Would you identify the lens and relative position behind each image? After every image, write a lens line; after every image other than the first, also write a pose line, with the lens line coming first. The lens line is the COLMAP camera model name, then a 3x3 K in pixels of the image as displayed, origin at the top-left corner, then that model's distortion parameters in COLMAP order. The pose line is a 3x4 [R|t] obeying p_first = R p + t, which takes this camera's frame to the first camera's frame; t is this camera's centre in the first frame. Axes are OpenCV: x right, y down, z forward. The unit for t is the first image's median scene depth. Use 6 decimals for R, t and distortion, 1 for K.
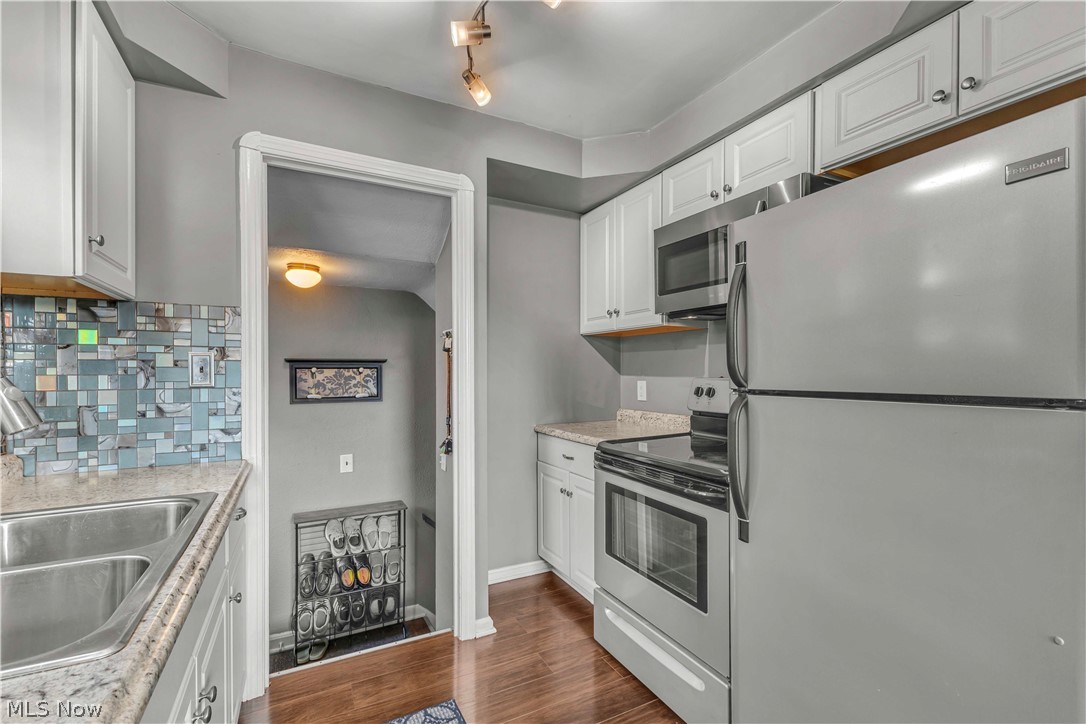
lens RADIAL K [[475.5, 0, 545.1], [0, 475.5, 367.9], [0, 0, 1]] dist [0.010972, -0.000240]
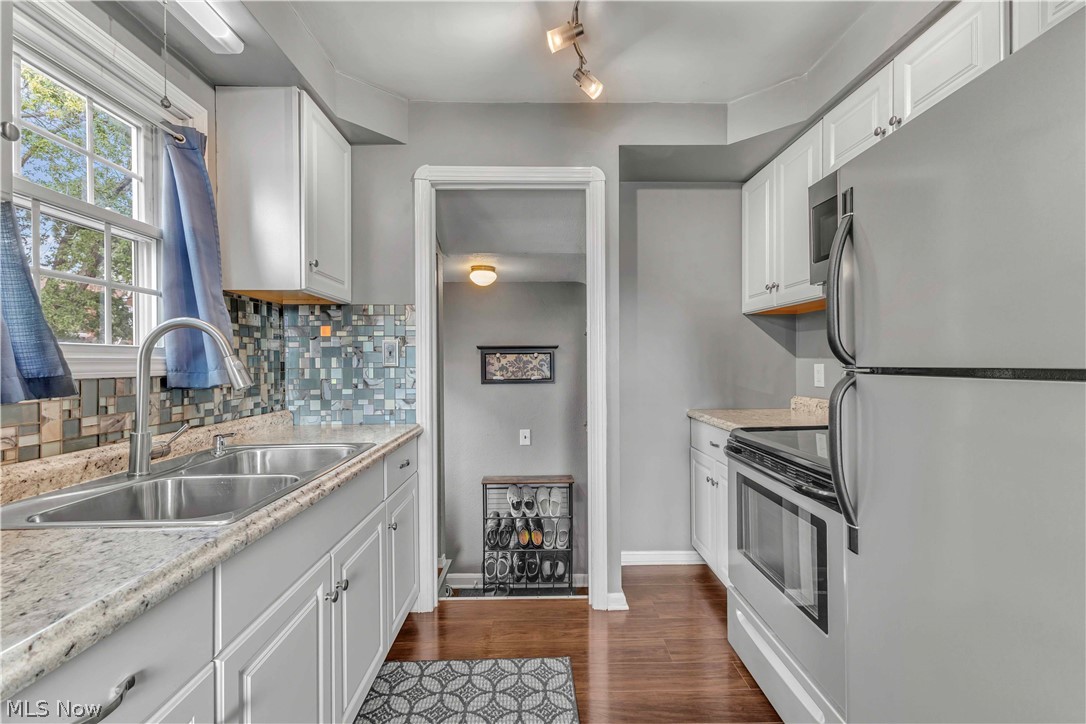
lens RADIAL K [[470.5, 0, 543.4], [0, 470.5, 356.1], [0, 0, 1]] dist [0.010029, 0.000112]
pose [[0.894527, -0.009254, -0.446918, 0.190336], [0.009319, 0.999954, -0.002052, 0.013912], [0.446917, -0.002329, 0.894573, 0.019745]]
